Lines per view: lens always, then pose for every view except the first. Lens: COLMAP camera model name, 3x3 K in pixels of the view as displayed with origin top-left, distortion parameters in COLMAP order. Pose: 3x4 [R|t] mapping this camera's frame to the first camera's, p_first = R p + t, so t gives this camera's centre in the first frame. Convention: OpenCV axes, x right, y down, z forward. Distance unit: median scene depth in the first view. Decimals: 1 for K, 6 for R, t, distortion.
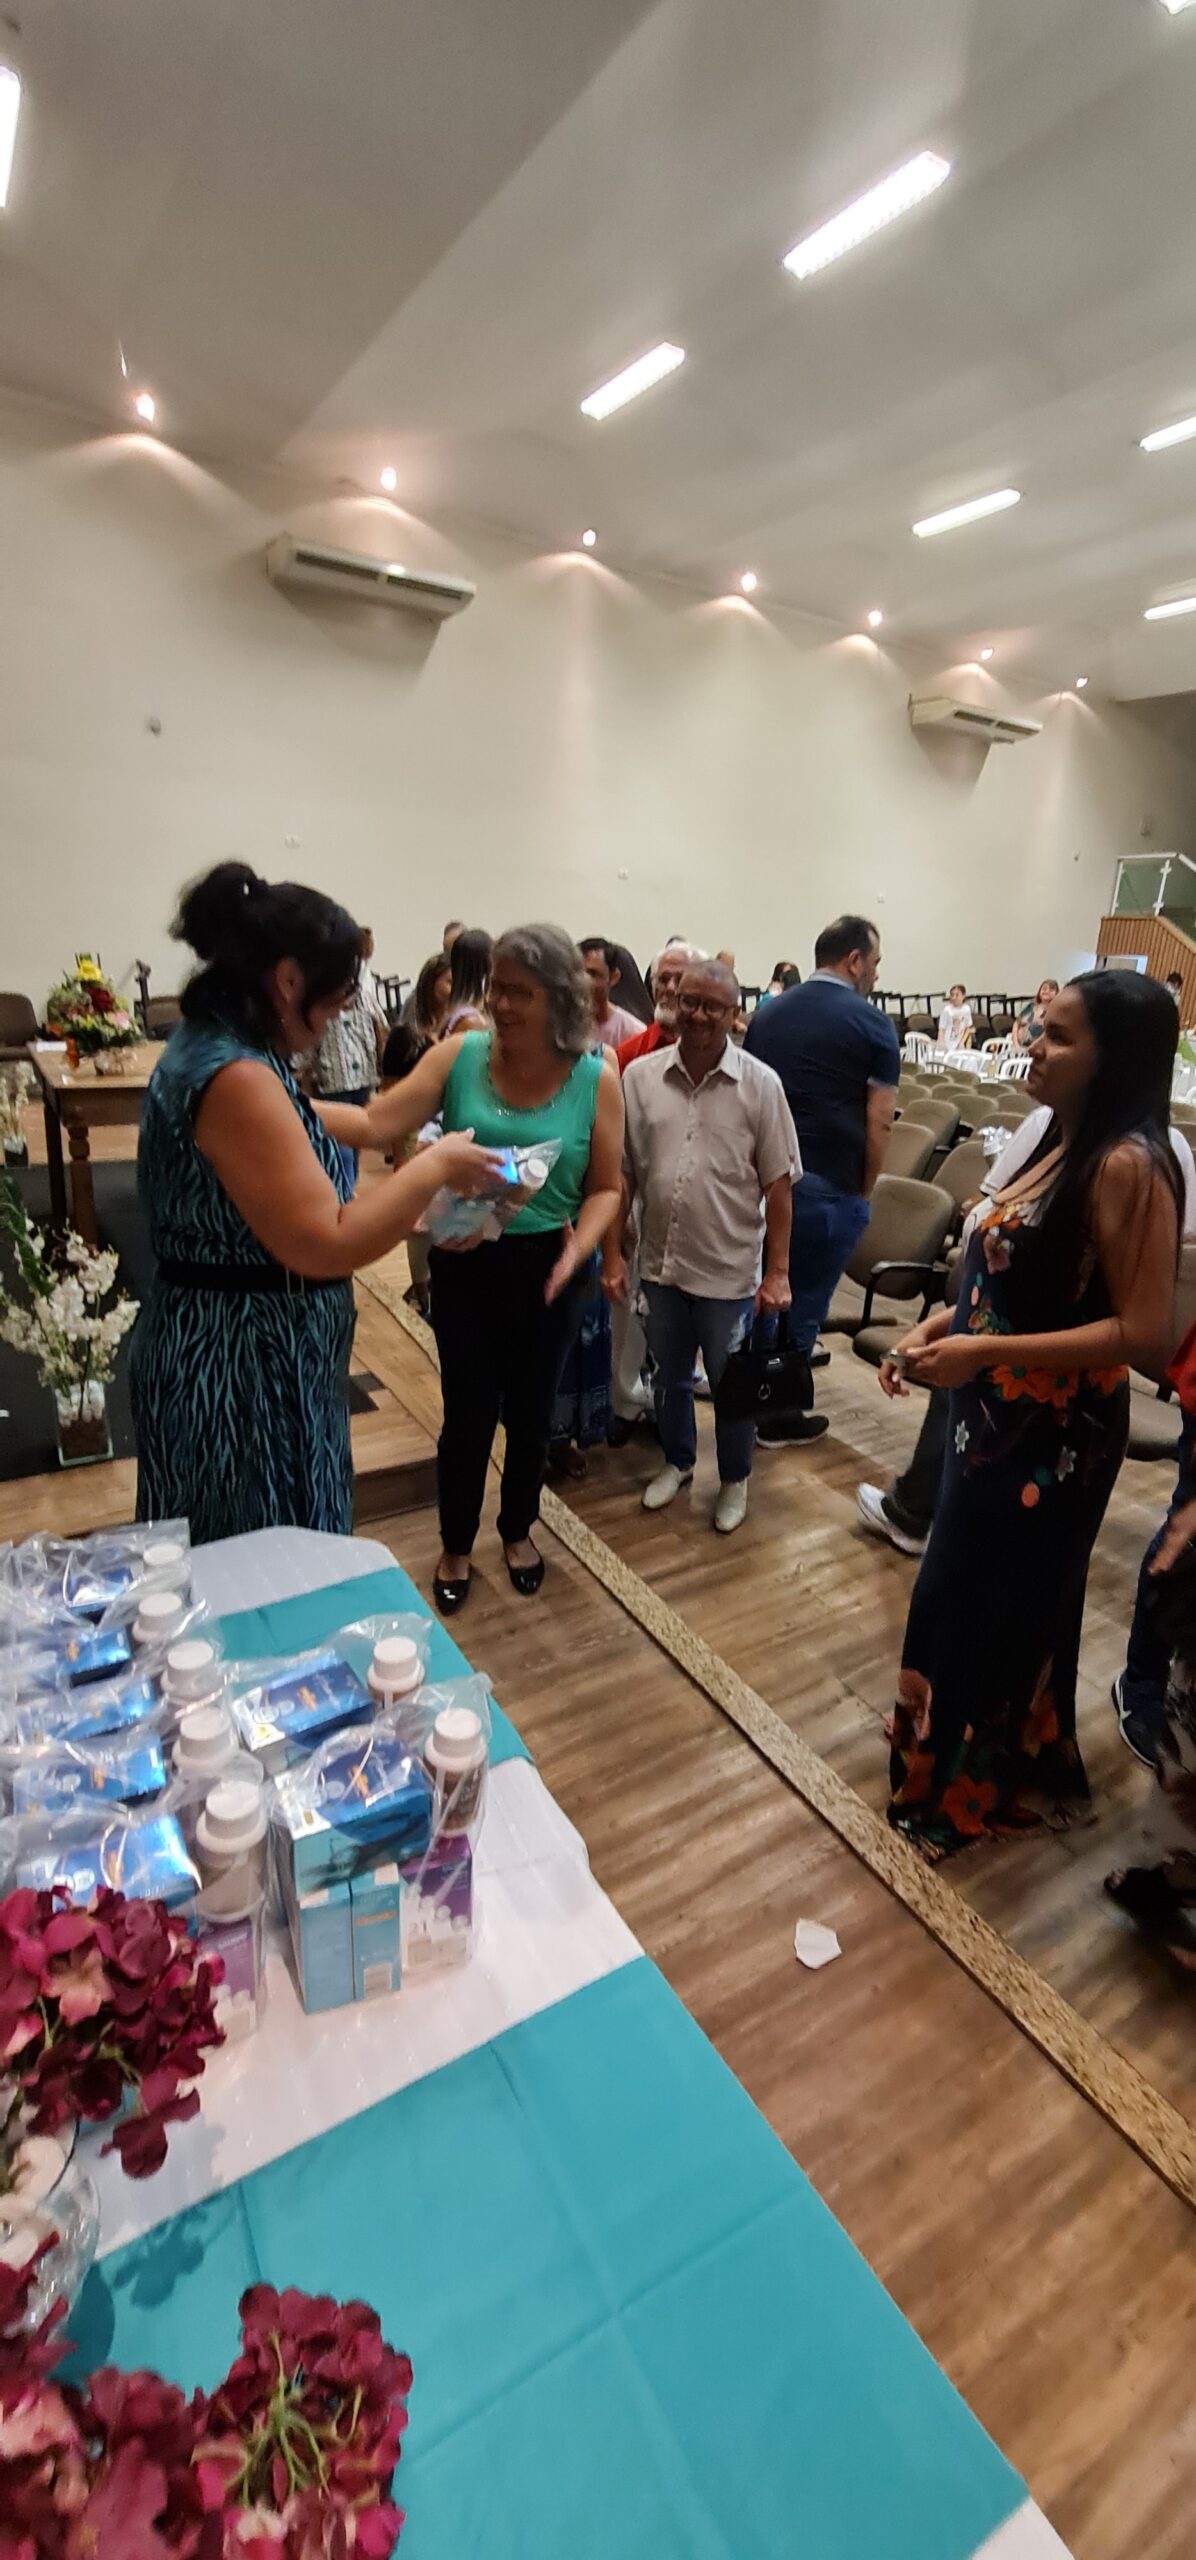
lens RADIAL K [[1048.7, 0, 601.6], [0, 1048.7, 1286.1], [0, 0, 1]] dist [-0.006491, 0.002249]
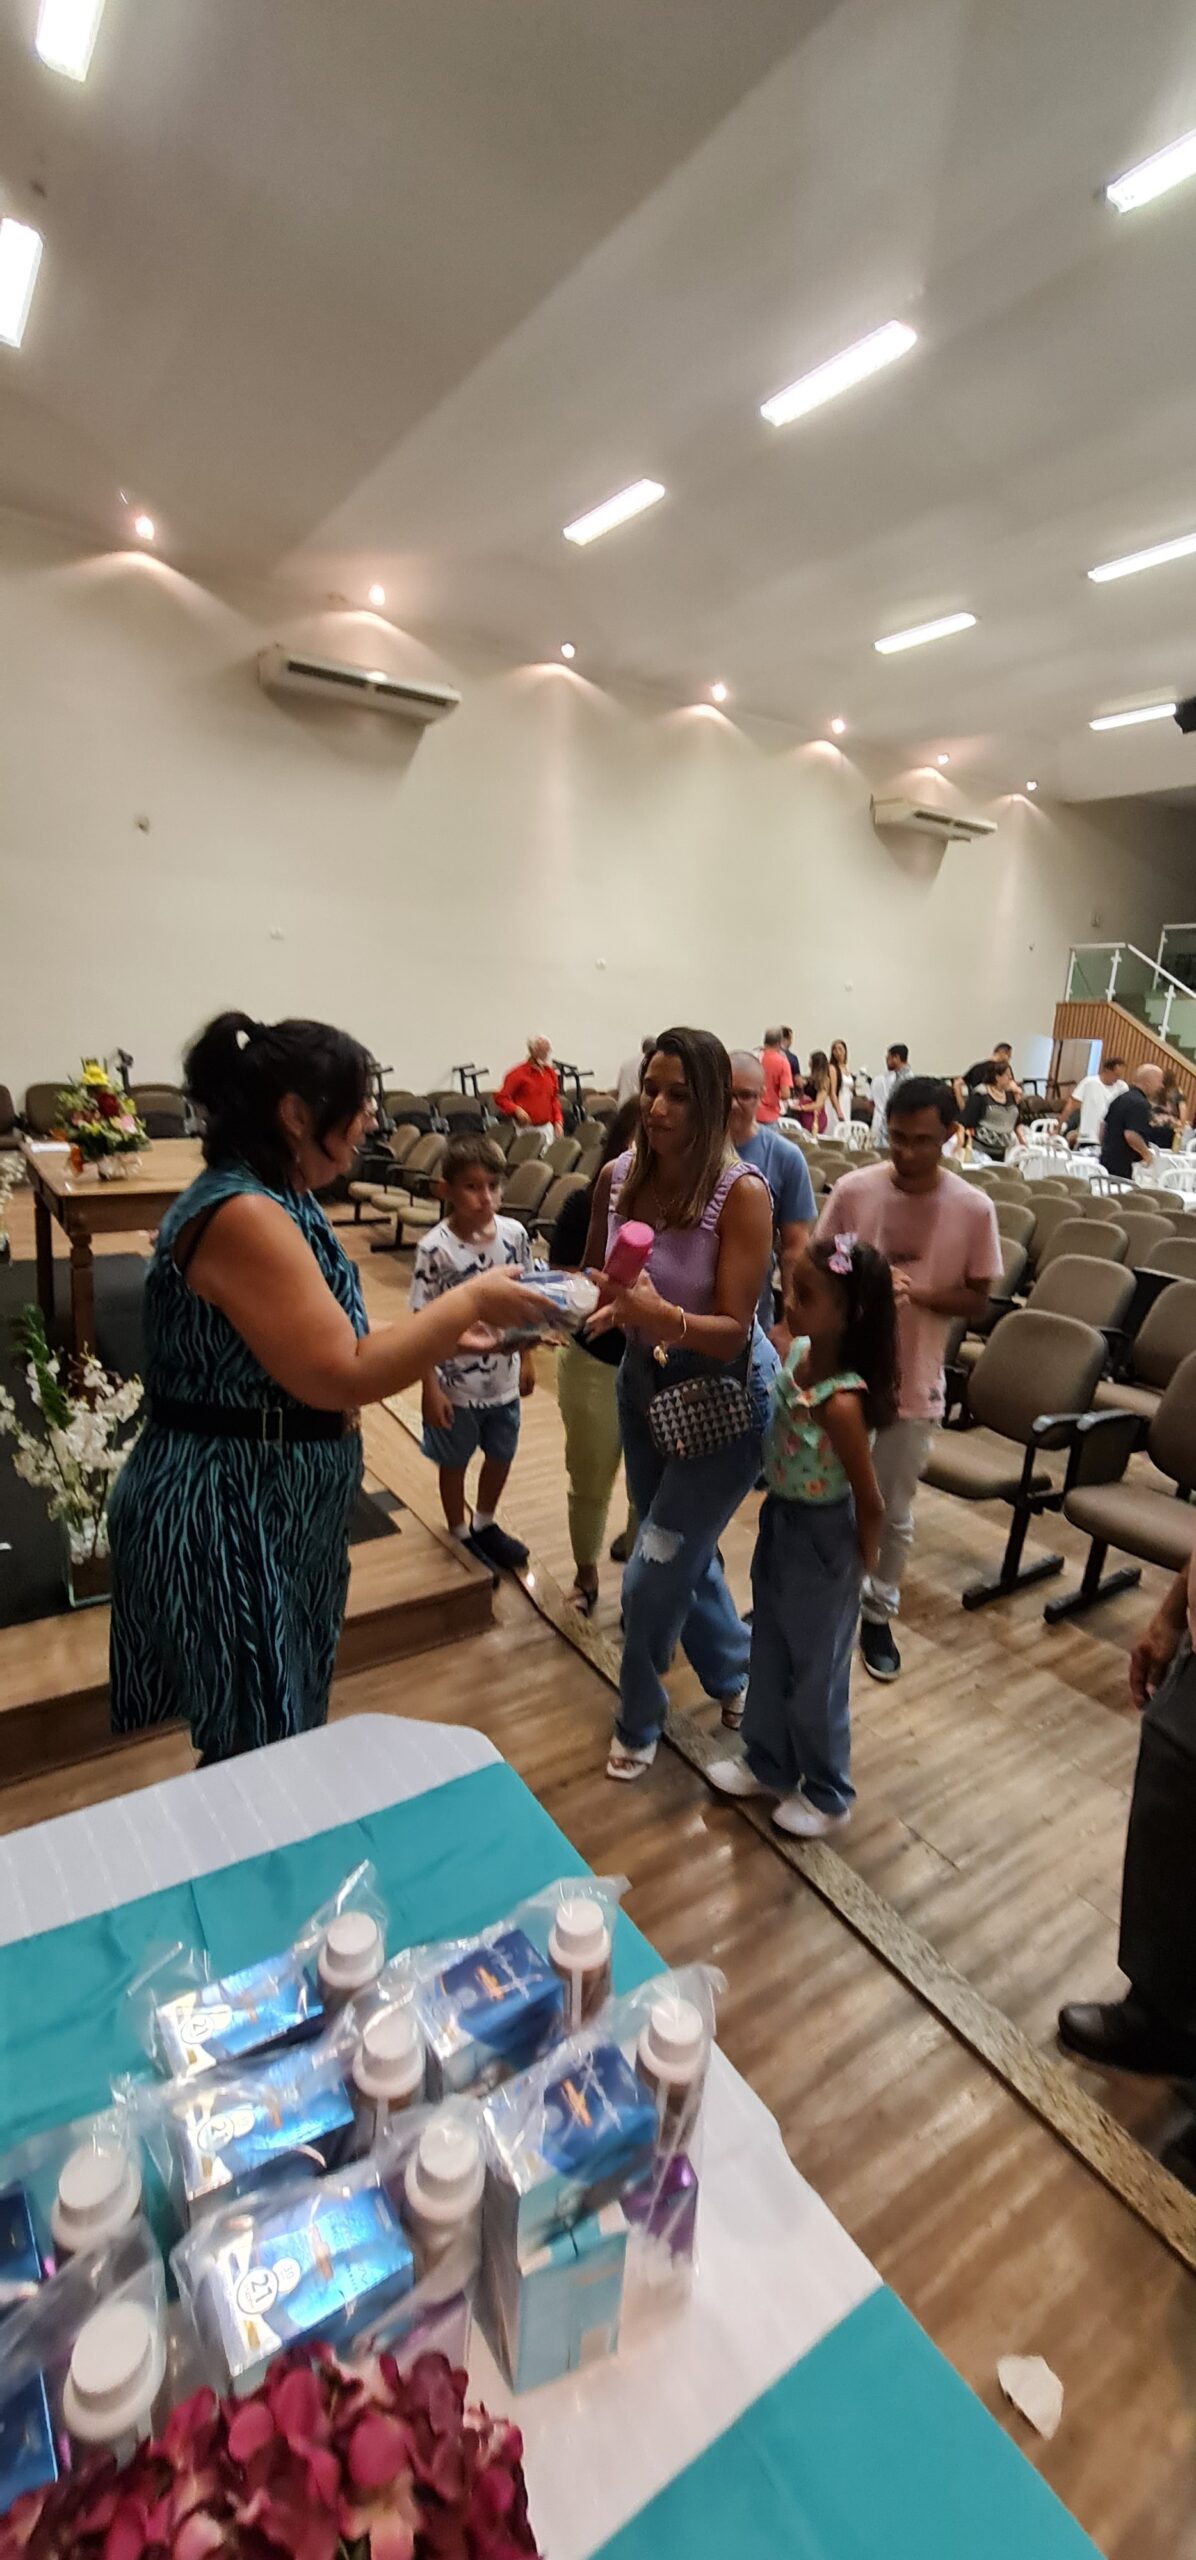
lens RADIAL K [[1048.7, 0, 604.8], [0, 1048.7, 1277.2], [0, 0, 1]] dist [-0.006491, 0.002249]
pose [[0.999217, -0.007274, 0.038898, -0.076687], [0.010223, 0.997043, -0.076158, -0.047916], [-0.038229, 0.076496, 0.996337, 0.025163]]
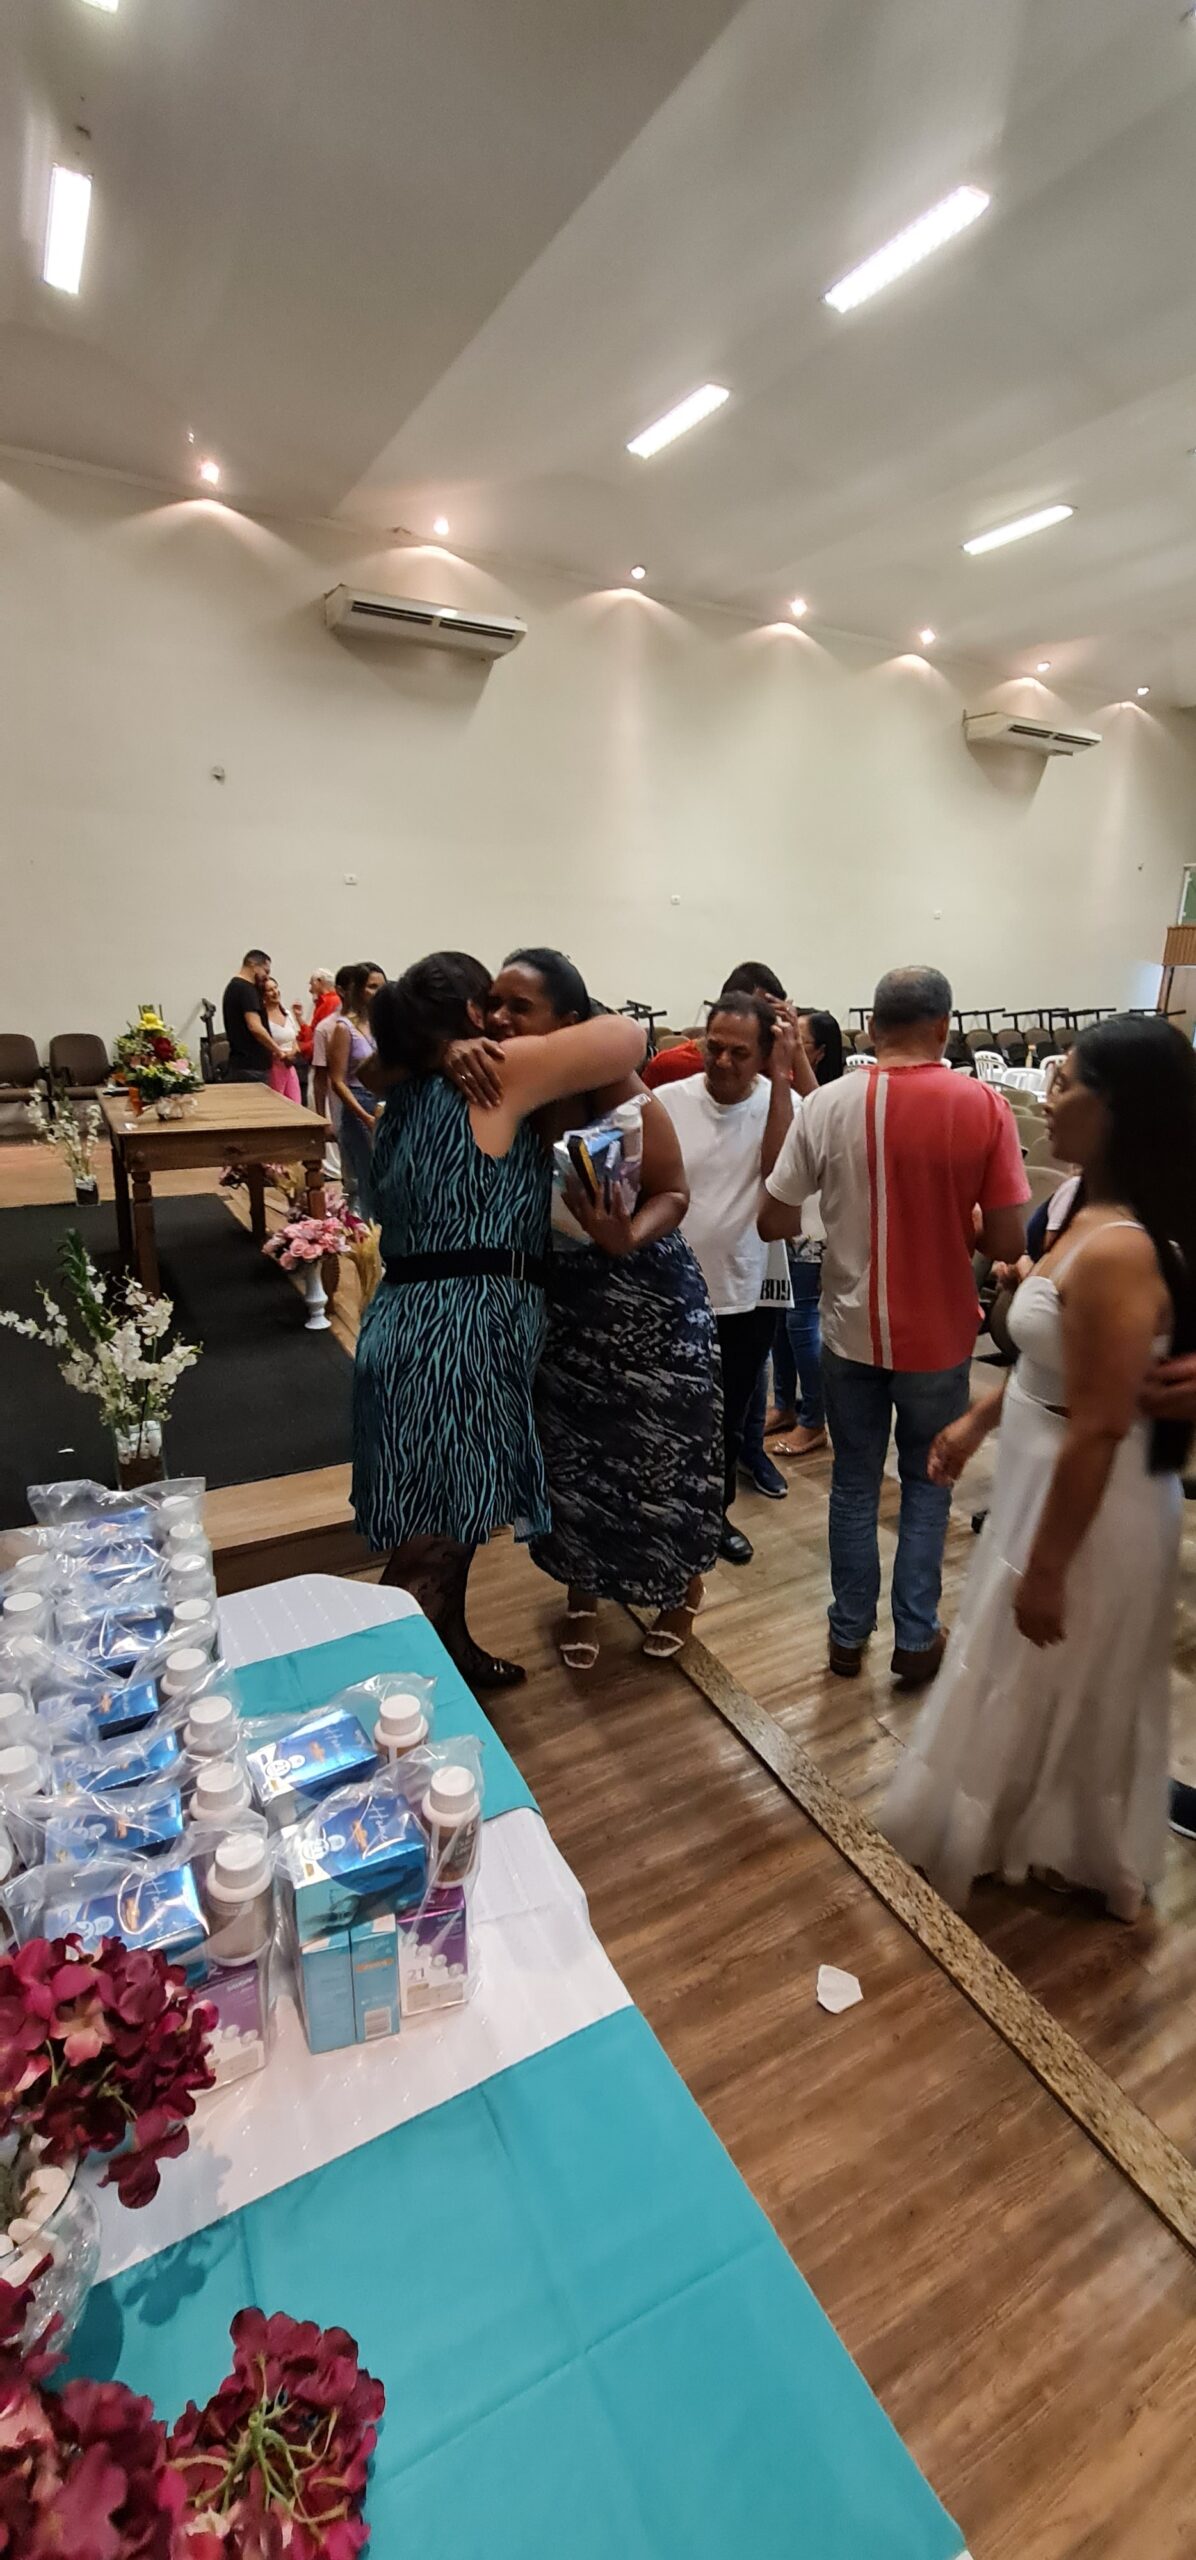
lens RADIAL K [[1048.7, 0, 601.2], [0, 1048.7, 1291.2], [0, 0, 1]] dist [-0.006491, 0.002249]
pose [[0.998213, -0.008065, -0.059202, 0.026988], [0.007289, 0.999885, -0.013311, -0.021712], [0.059302, 0.012856, 0.998157, -0.019652]]
